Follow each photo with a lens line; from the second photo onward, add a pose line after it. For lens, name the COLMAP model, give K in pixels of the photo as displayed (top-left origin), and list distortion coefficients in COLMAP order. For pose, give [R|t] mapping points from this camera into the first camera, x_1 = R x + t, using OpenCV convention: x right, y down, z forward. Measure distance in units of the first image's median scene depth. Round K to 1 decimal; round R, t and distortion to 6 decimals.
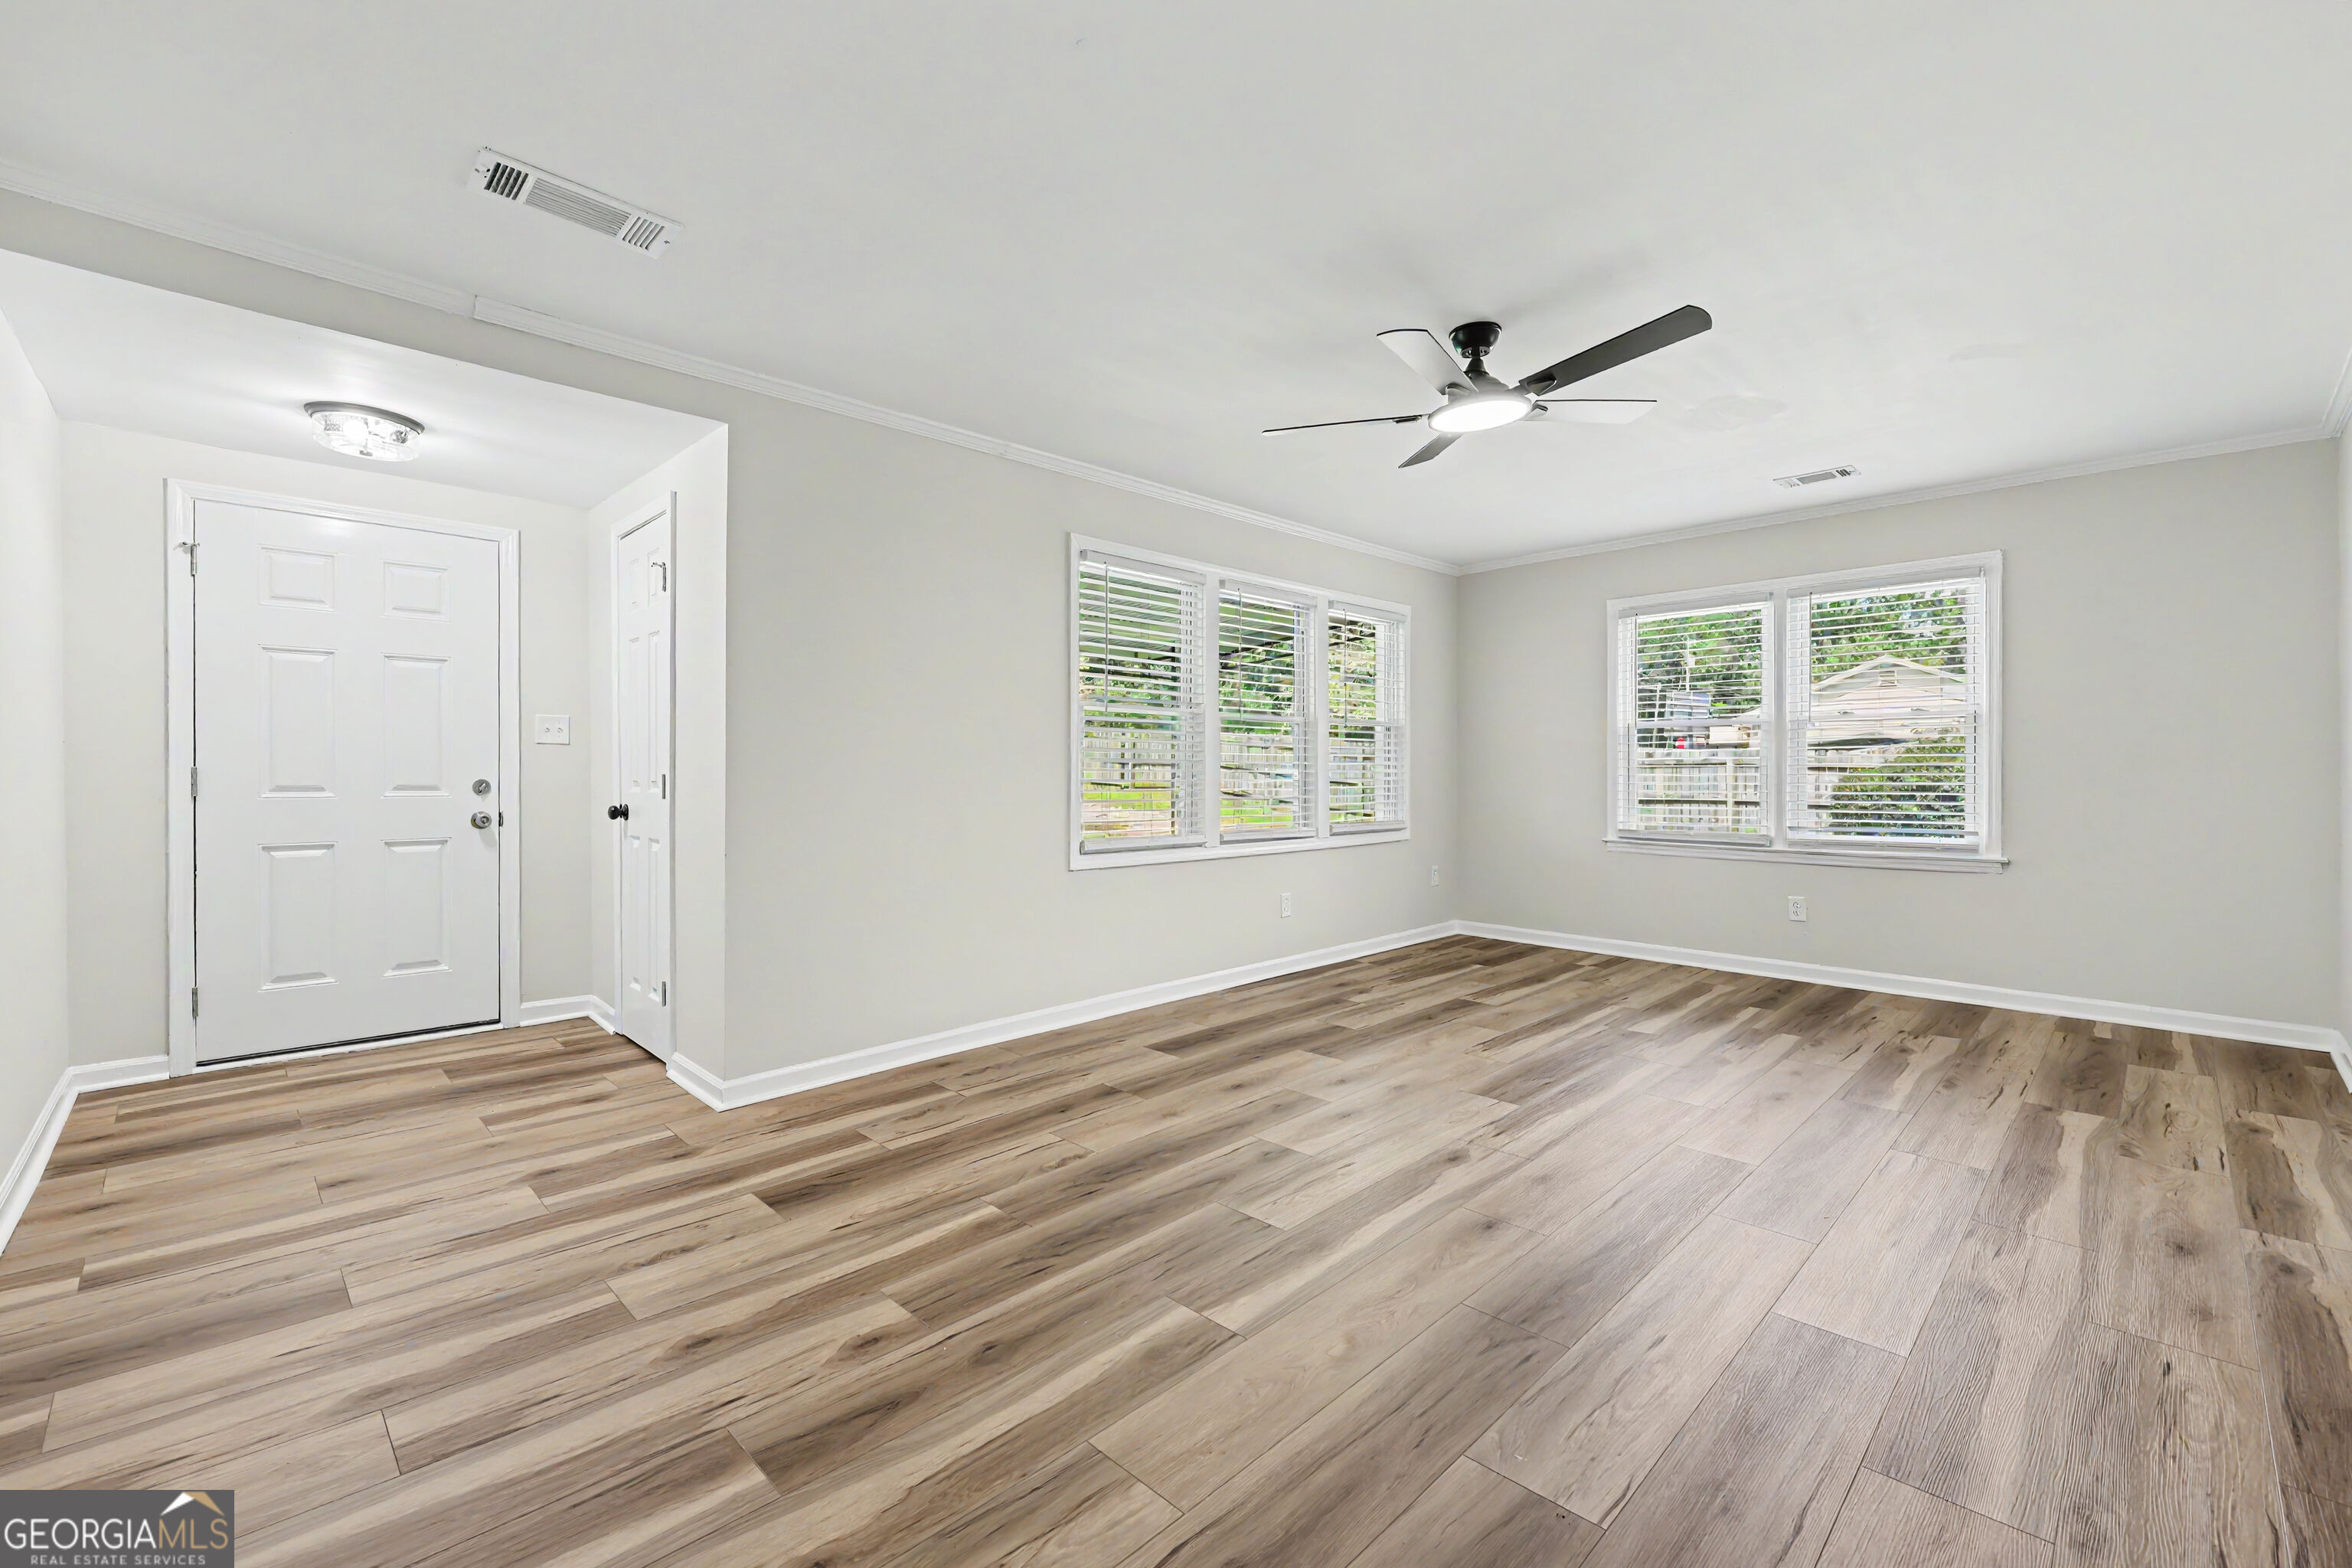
lens RADIAL K [[986.8, 0, 1162.9], [0, 986.8, 773.1], [0, 0, 1]] dist [-0.002720, -0.001056]
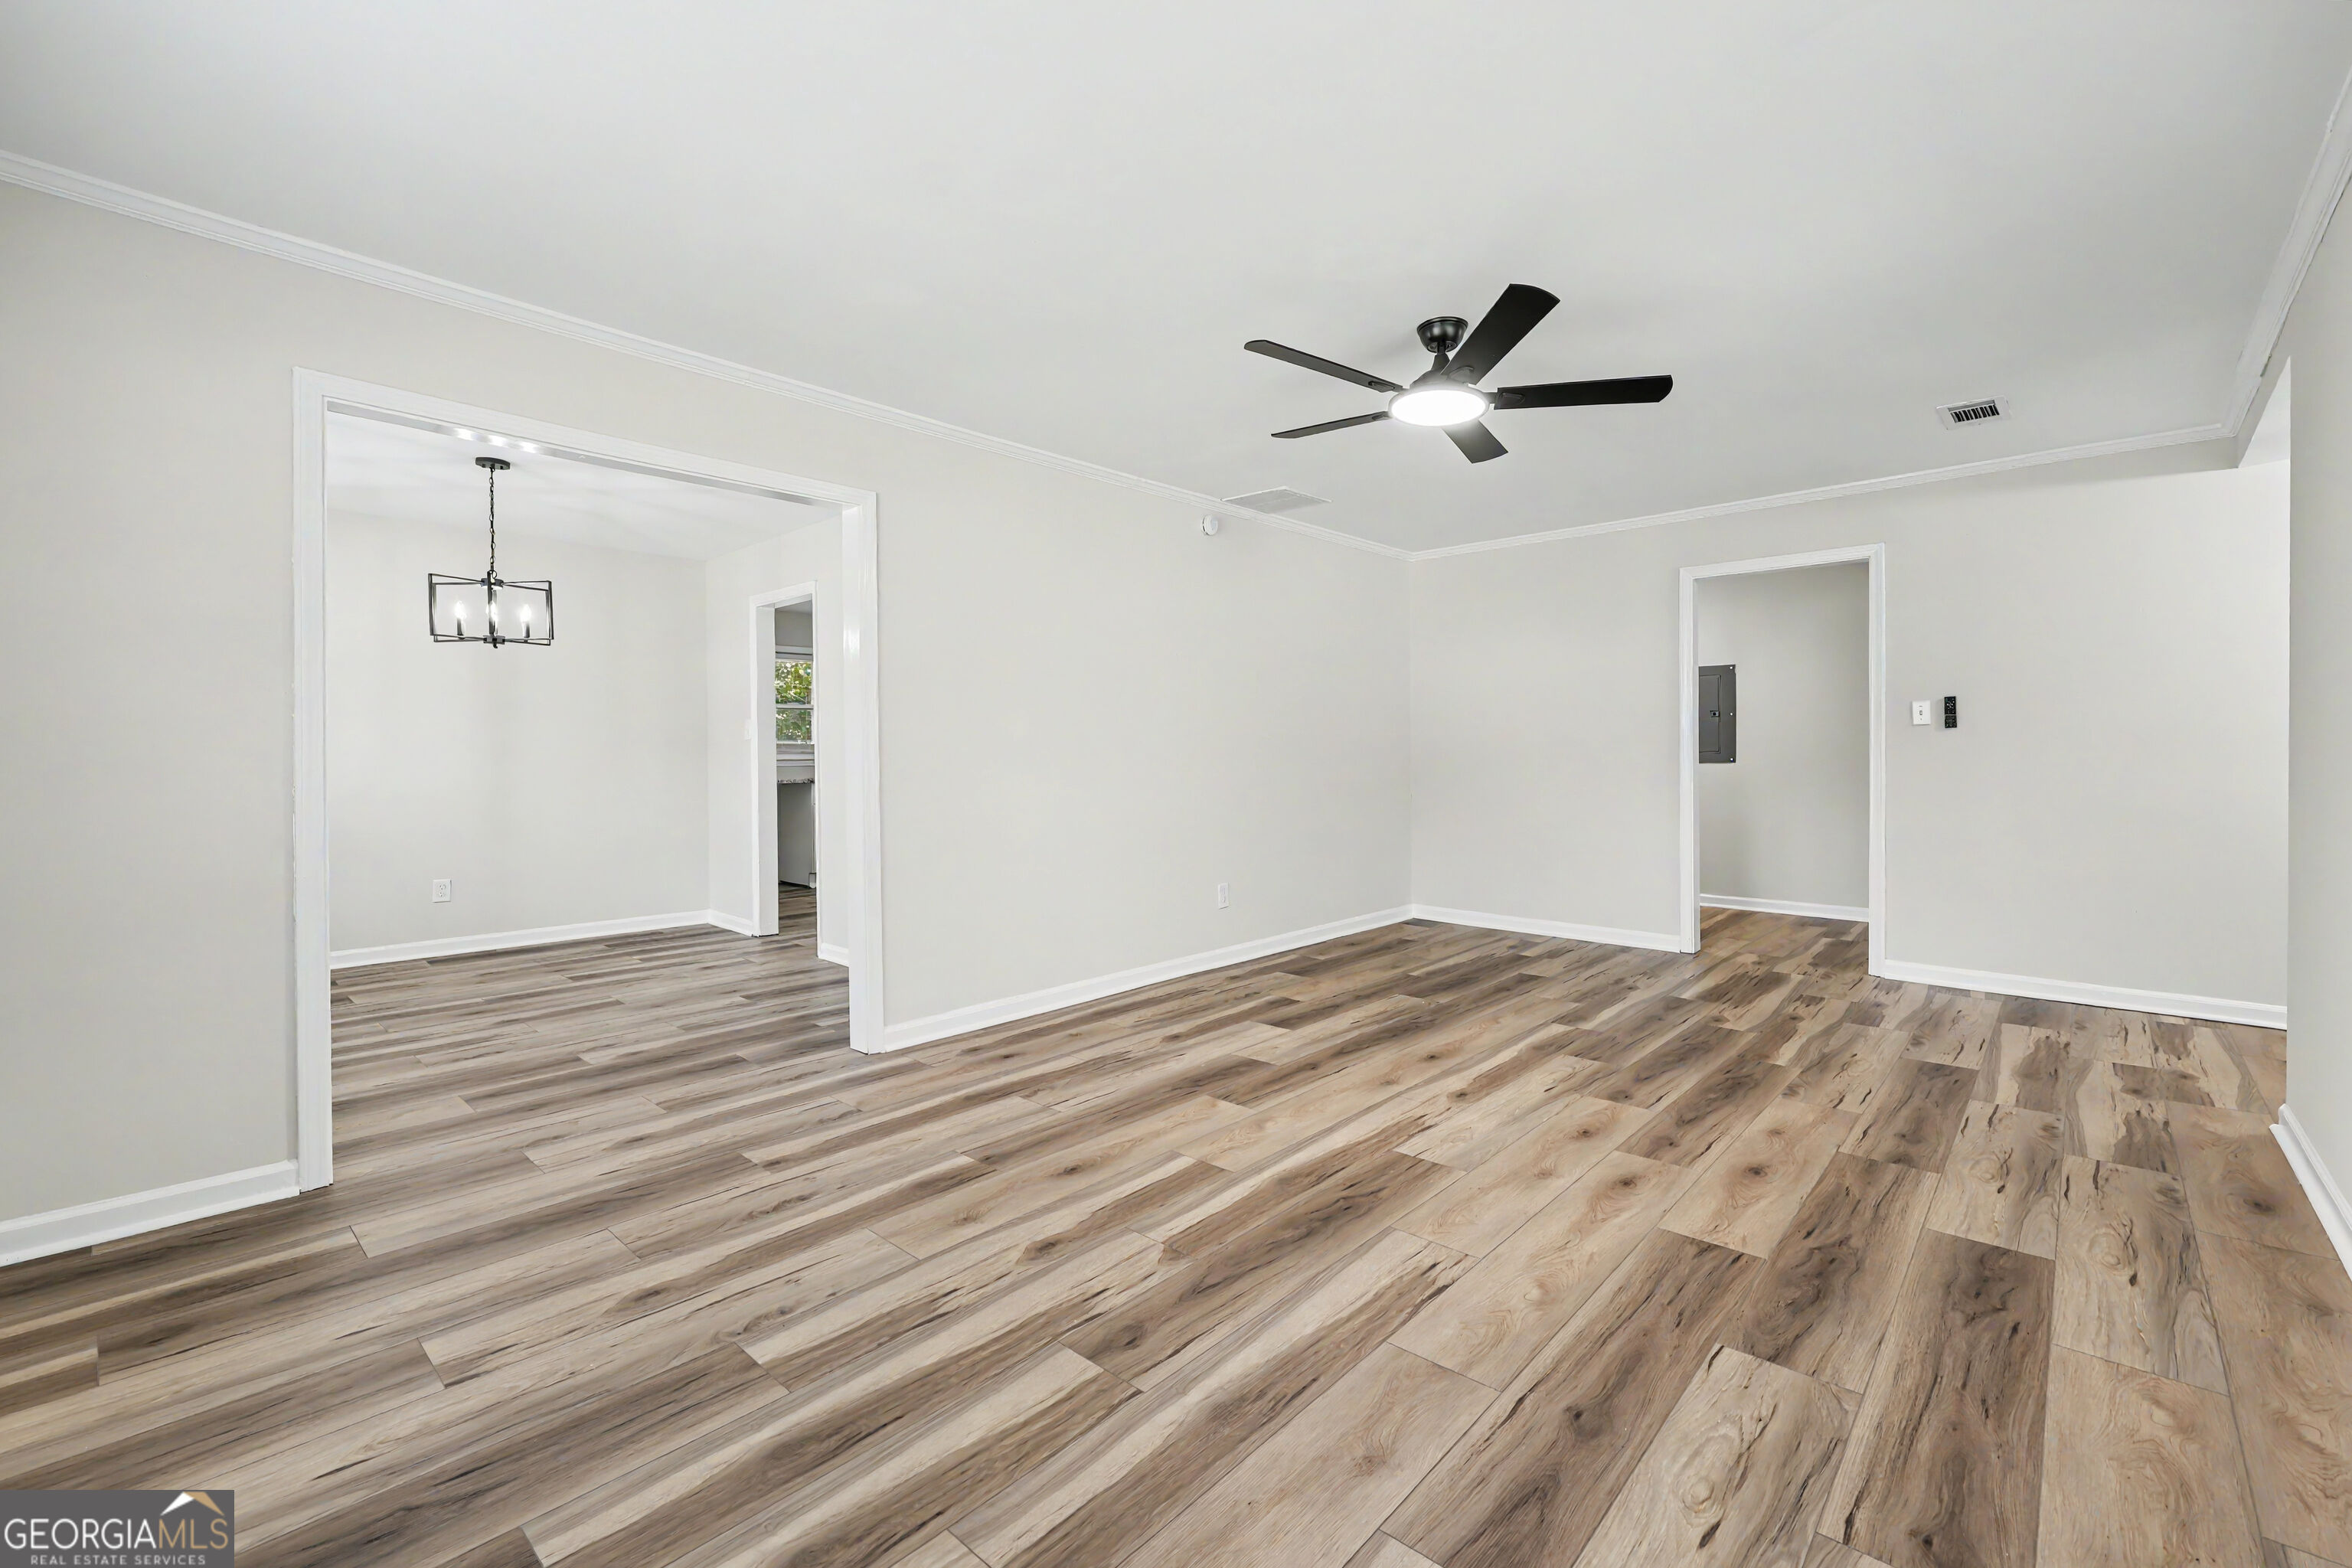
lens RADIAL K [[986.8, 0, 1183.9], [0, 986.8, 764.4], [0, 0, 1]] dist [-0.002720, -0.001056]
pose [[-0.997896, 0.008873, -0.064230, 0.672605], [0.008286, 0.999922, 0.009393, -0.005129], [0.064308, 0.008841, -0.997891, 2.075396]]
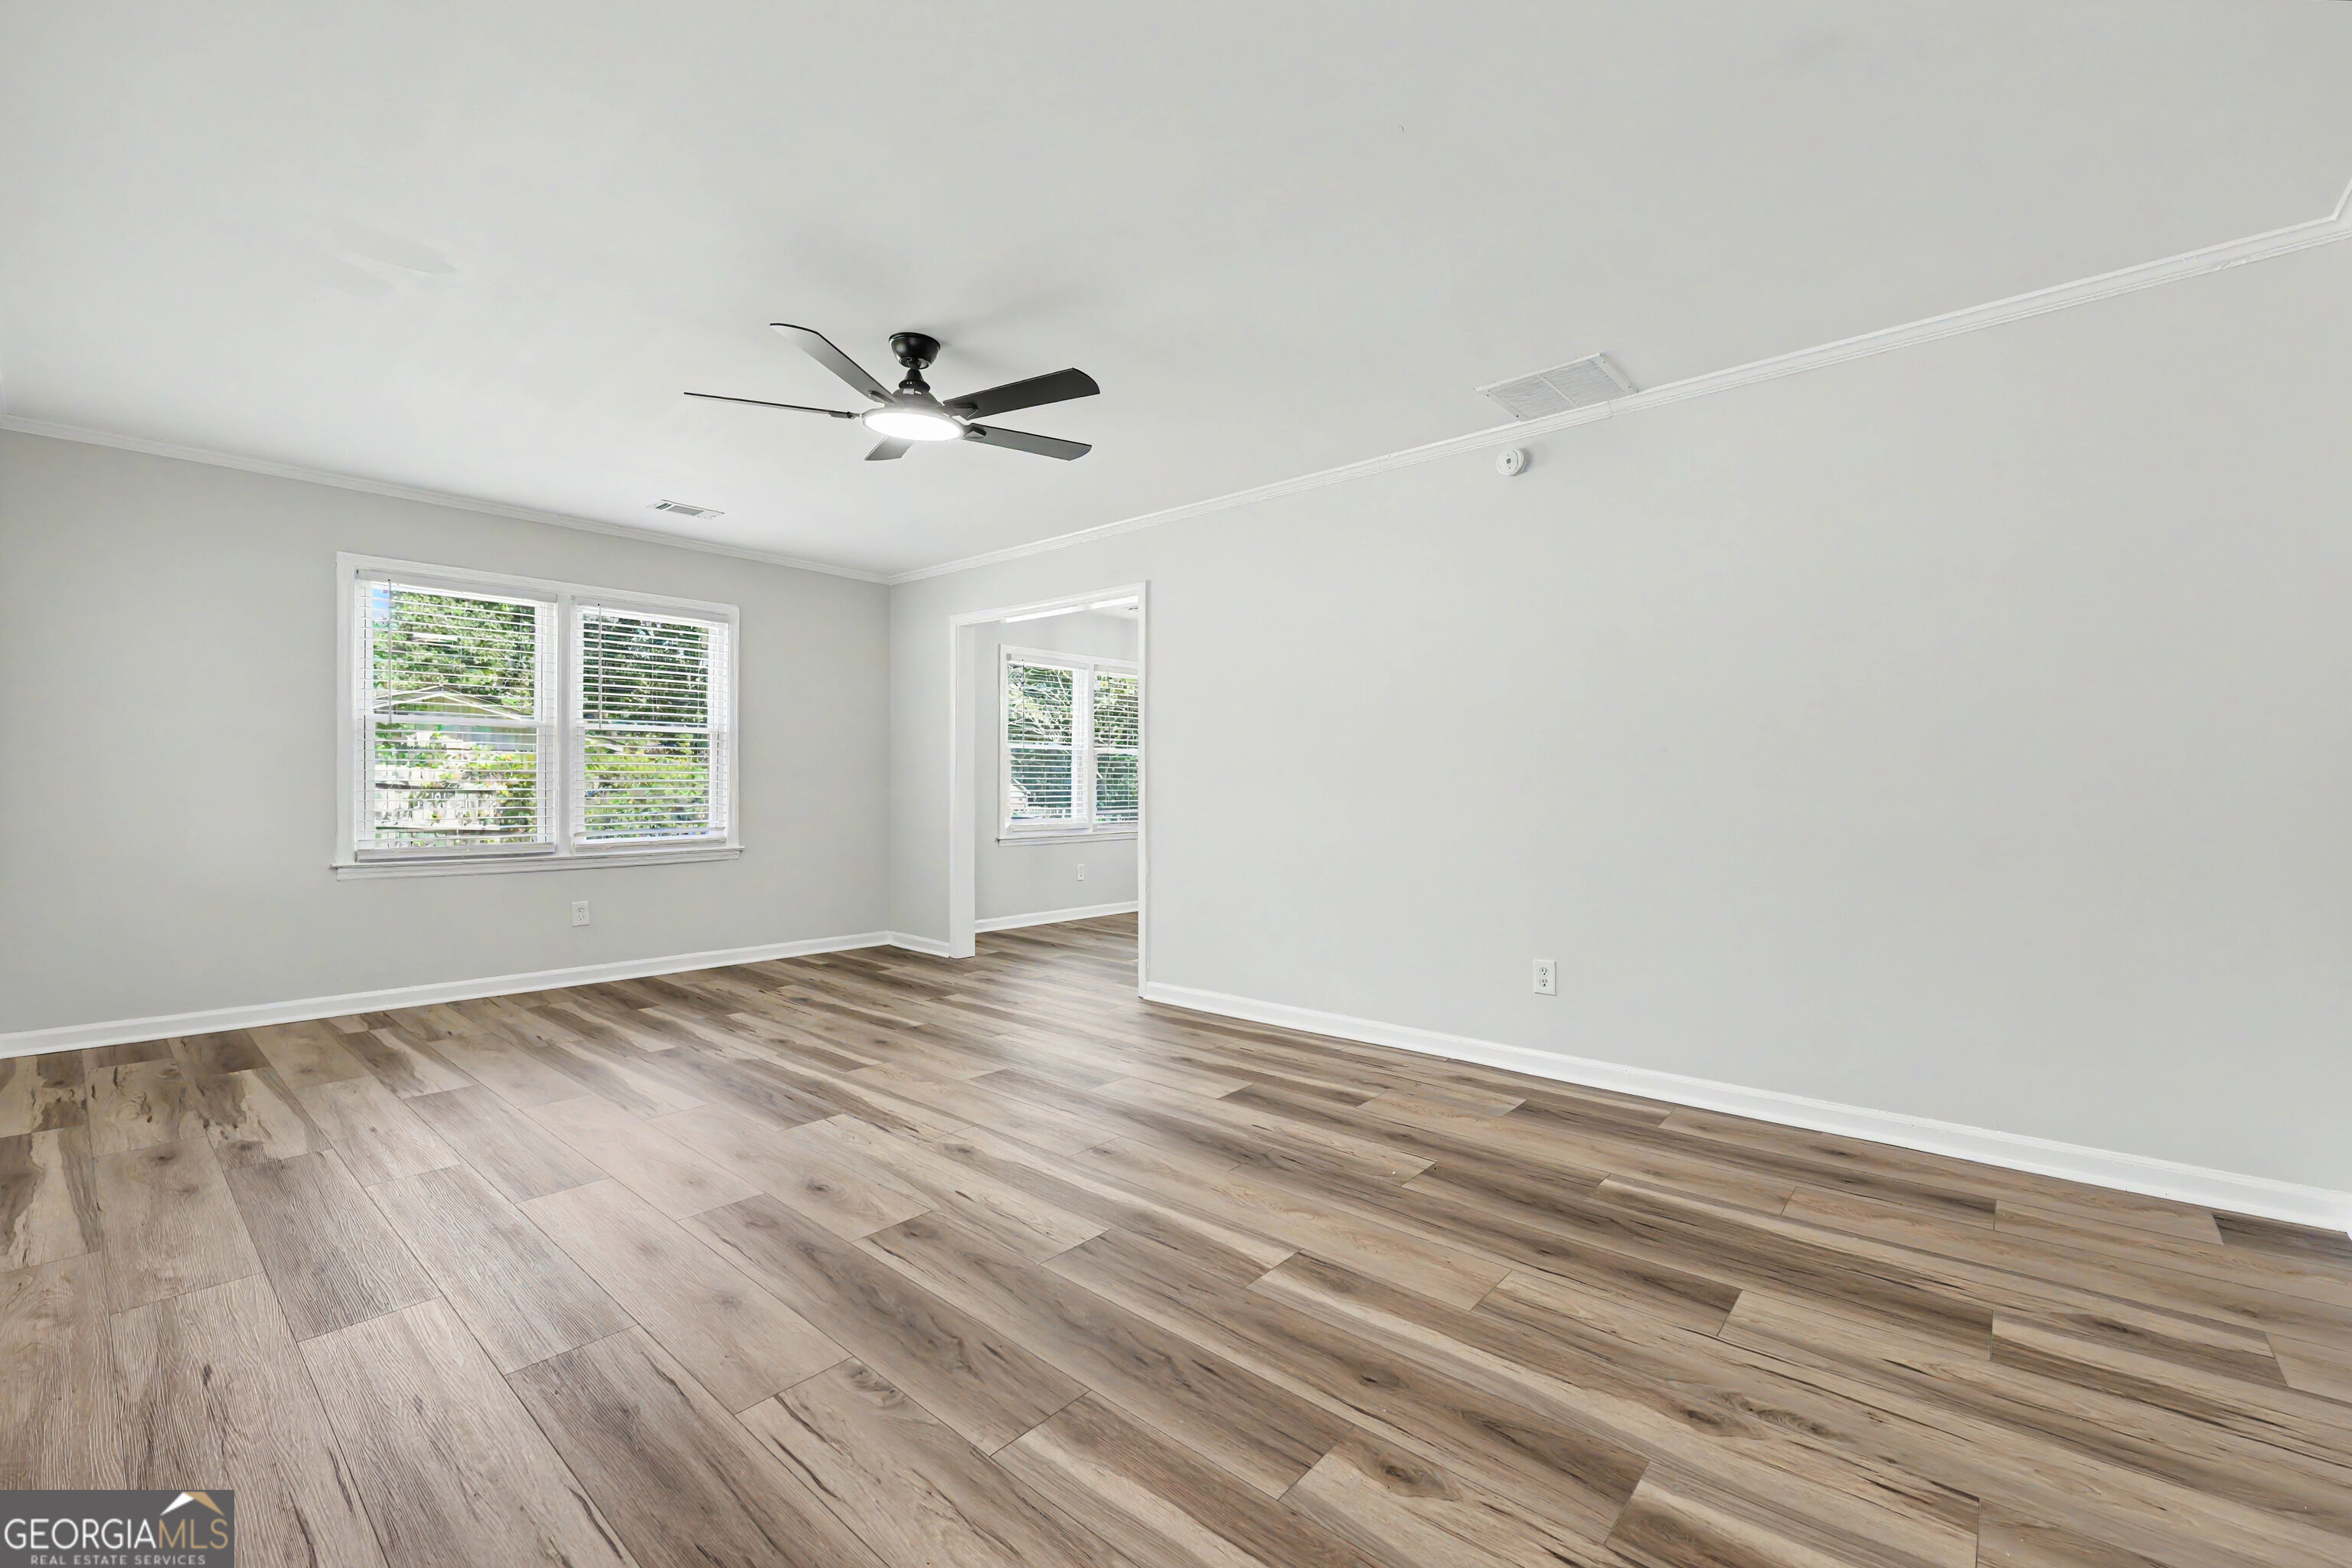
lens RADIAL K [[986.8, 0, 1187.6], [0, 986.8, 779.4], [0, 0, 1]] dist [-0.002720, -0.001056]
pose [[-0.092801, 0.005286, 0.995671, -0.741040], [-0.002324, 0.999982, -0.005525, 0.008025], [-0.995682, -0.002827, -0.092787, 0.847631]]
